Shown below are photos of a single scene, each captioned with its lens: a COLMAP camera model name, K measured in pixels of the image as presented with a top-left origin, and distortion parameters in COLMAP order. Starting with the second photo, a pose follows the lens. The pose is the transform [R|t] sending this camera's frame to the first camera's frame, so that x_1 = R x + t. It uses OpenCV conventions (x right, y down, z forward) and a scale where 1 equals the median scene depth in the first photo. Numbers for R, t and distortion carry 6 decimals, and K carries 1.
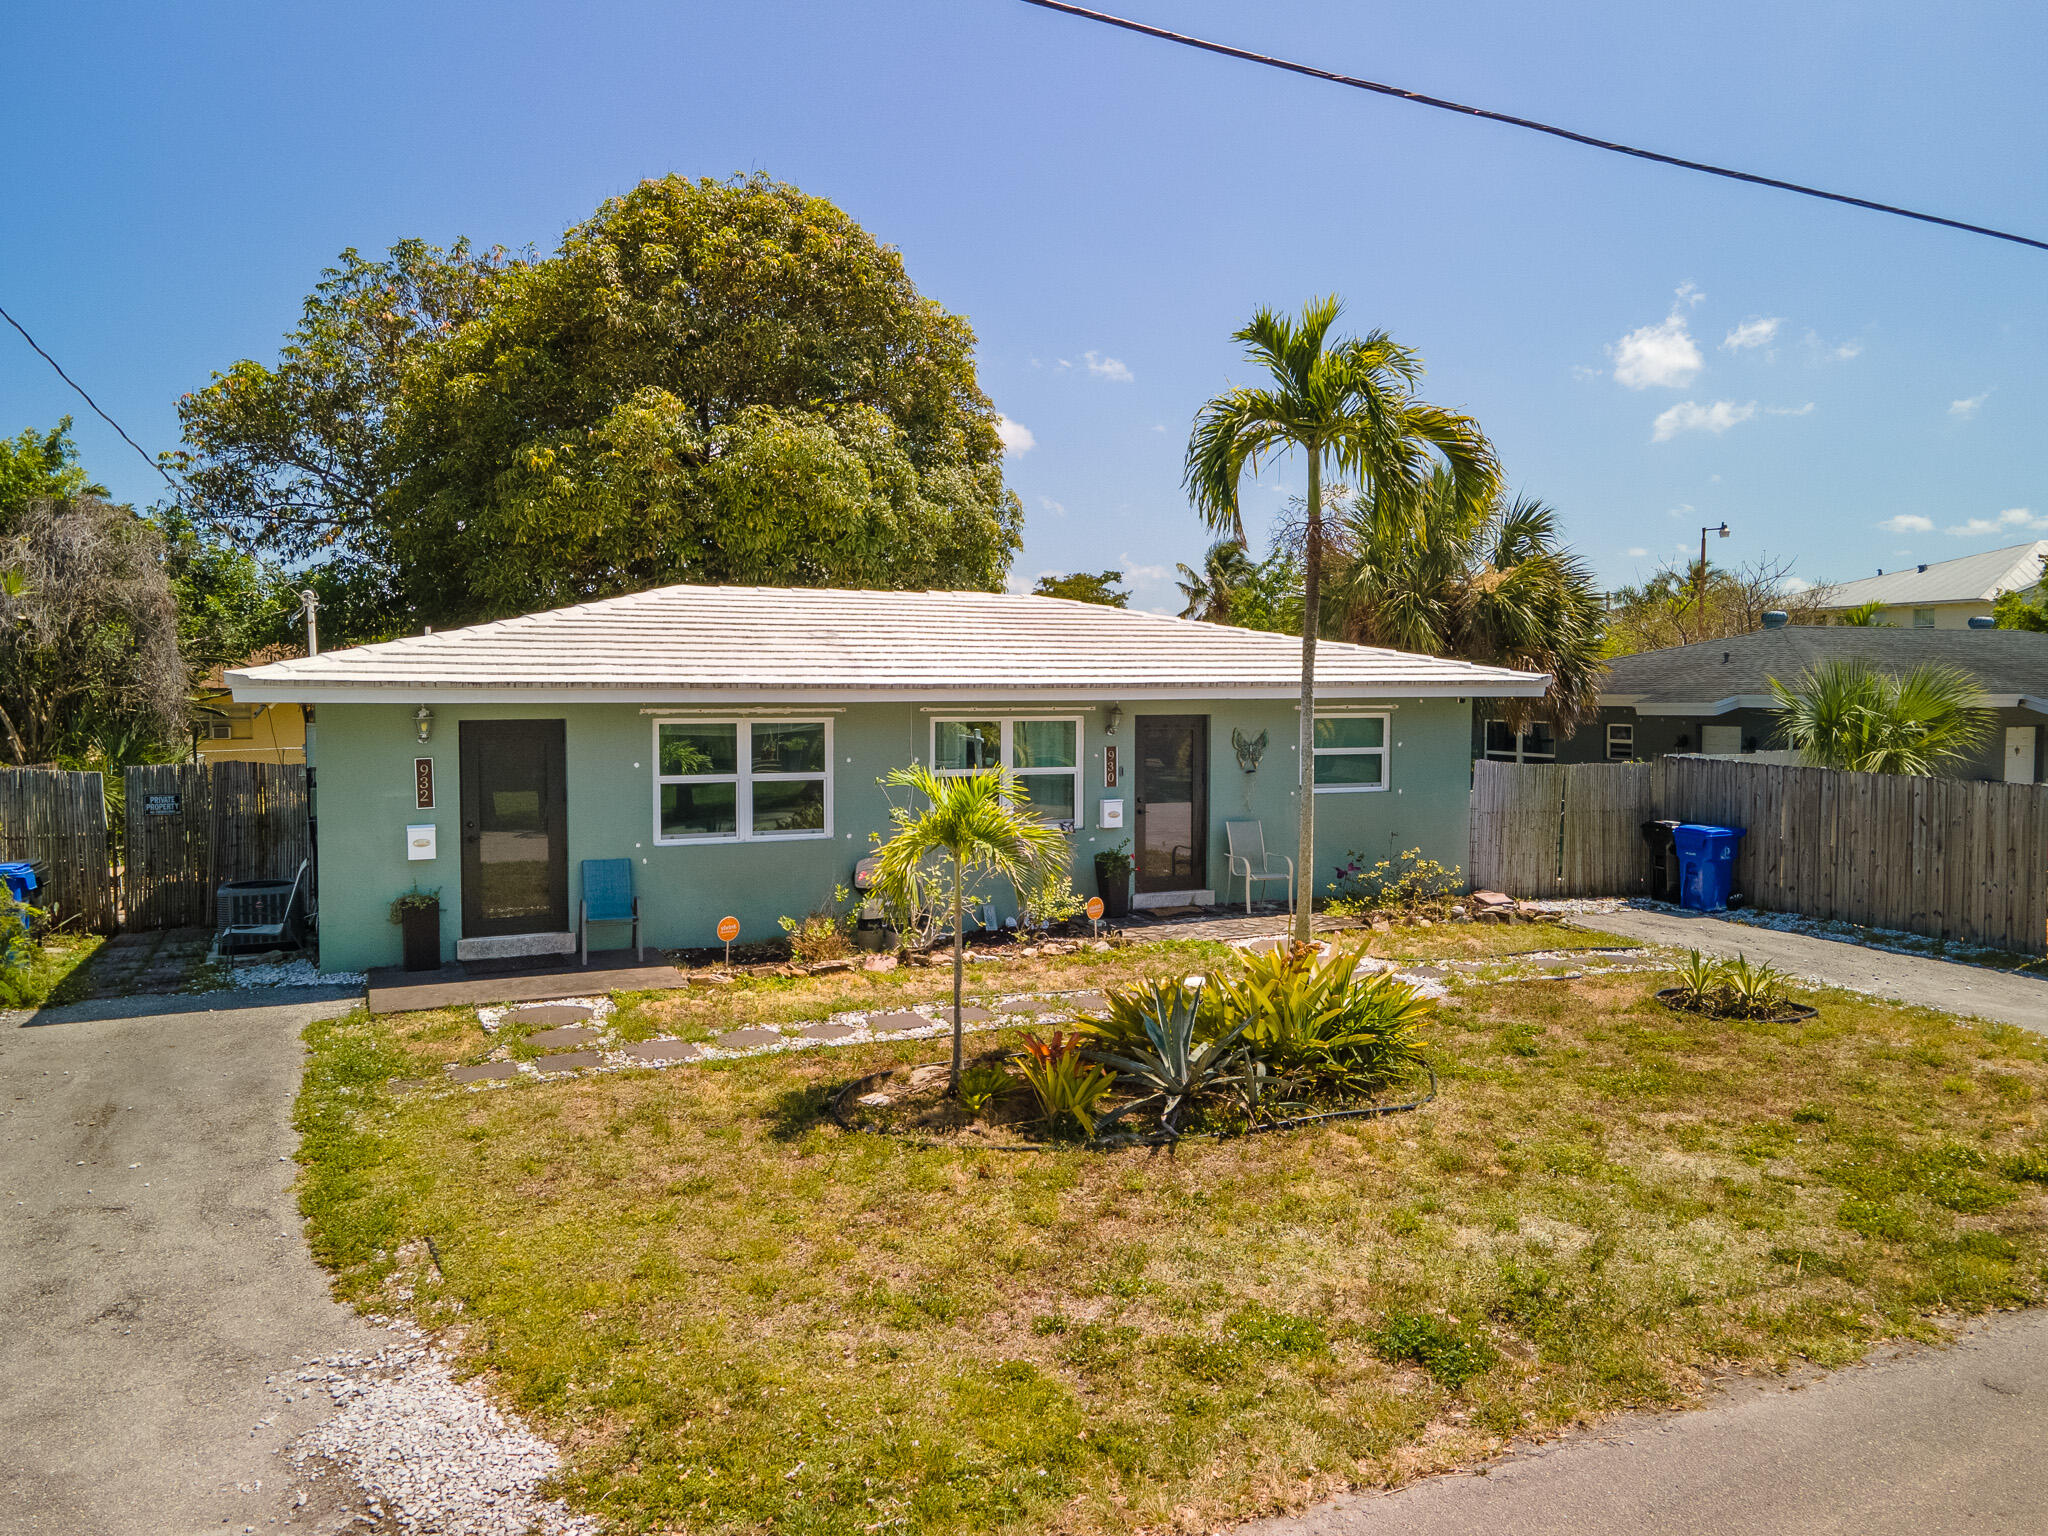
lens RADIAL K [[1516.7, 0, 1023.9], [0, 1516.7, 770.5], [0, 0, 1]] dist [0.038493, 0.008311]
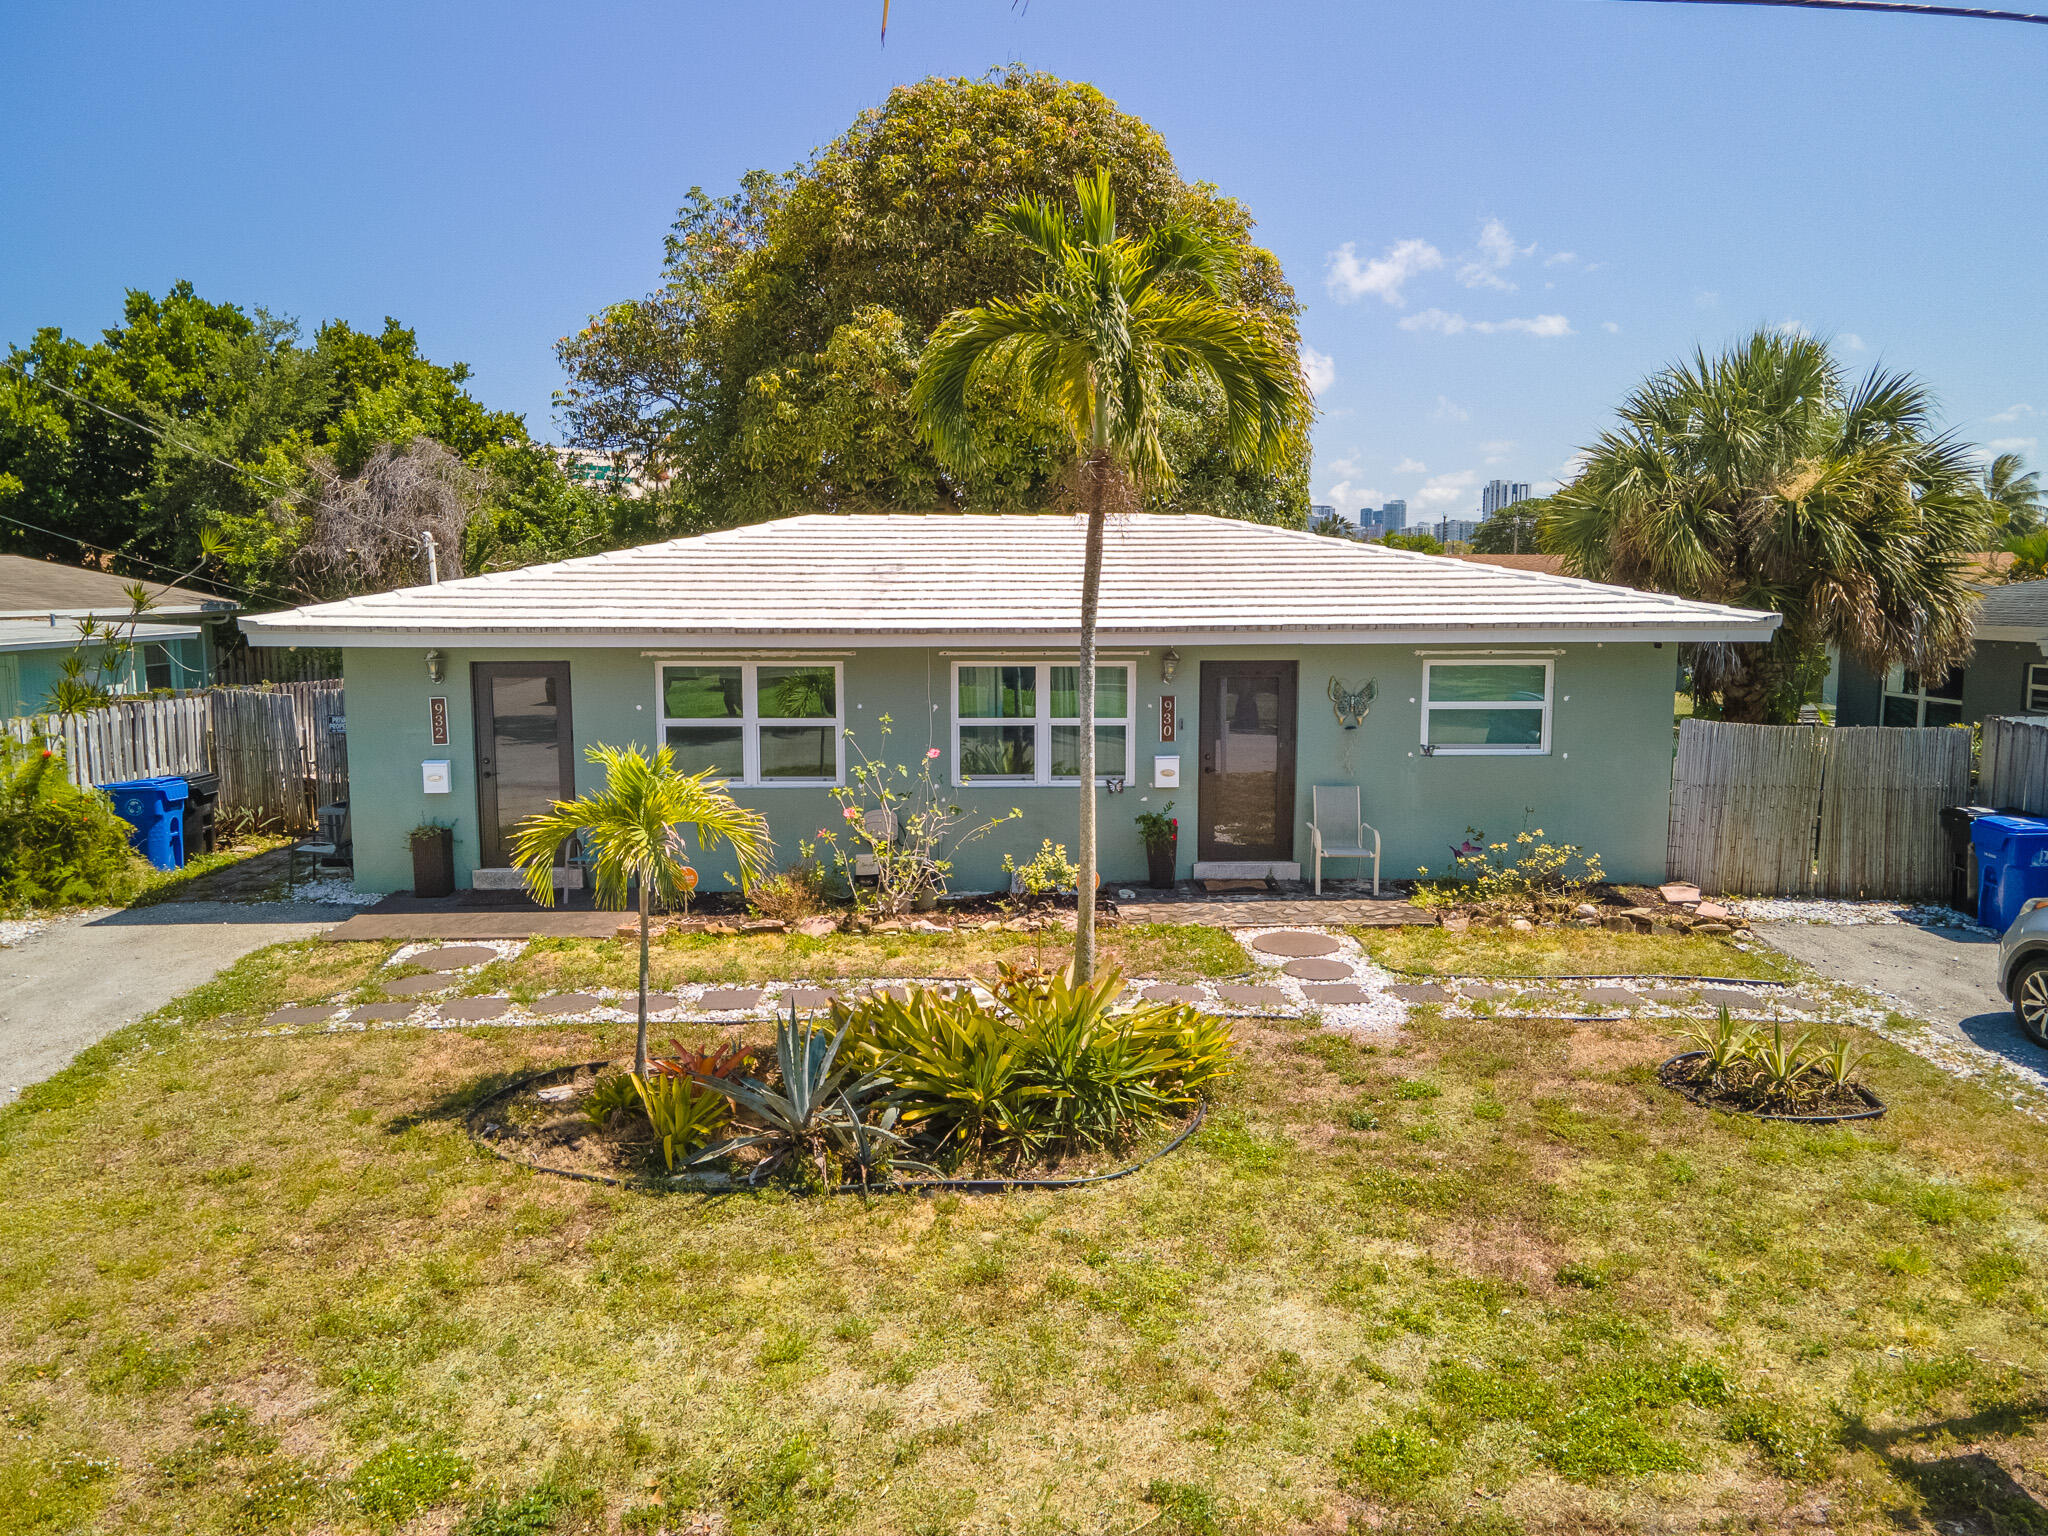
lens RADIAL K [[1516.7, 0, 1021.5], [0, 1516.7, 768.0], [0, 0, 1]] dist [0.038493, 0.008311]
pose [[0.926918, 0.046681, -0.372349, 0.328252], [-0.020875, 0.997111, 0.073040, -0.039186], [0.374683, -0.059929, 0.925214, 0.152600]]
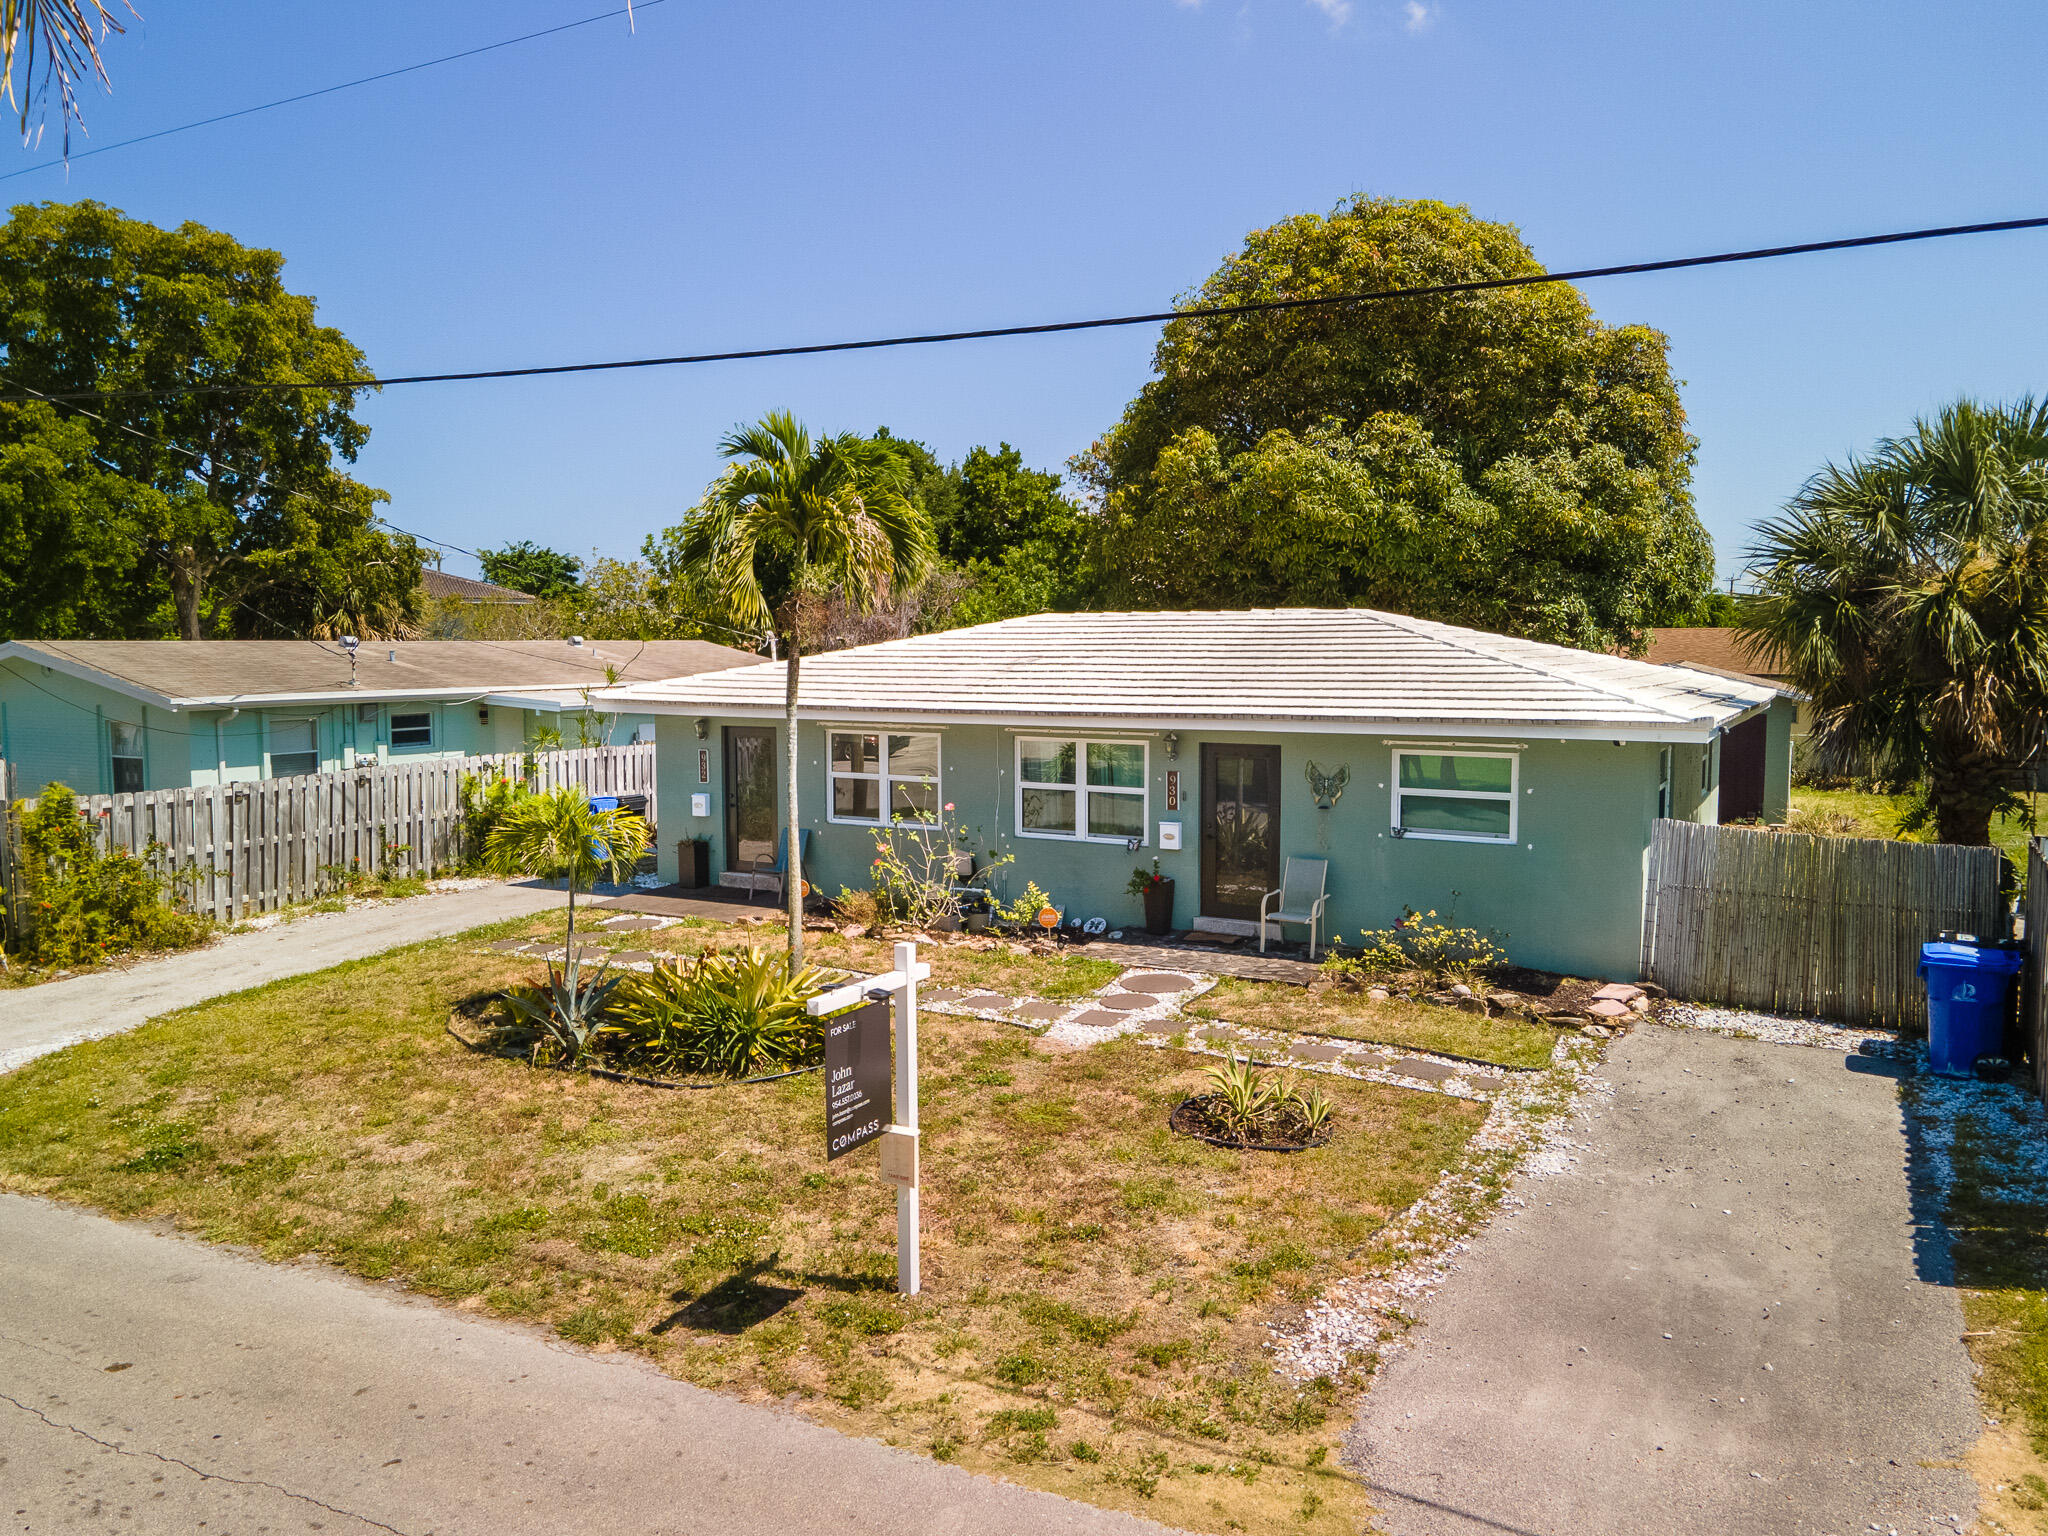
lens RADIAL K [[1516.7, 0, 1009.8], [0, 1516.7, 765.0], [0, 0, 1]] dist [0.038493, 0.008311]
pose [[0.592838, 0.066939, -0.802535, 0.878361], [-0.044044, 0.997743, 0.050686, -0.072569], [0.804116, 0.005298, 0.594448, 0.304297]]
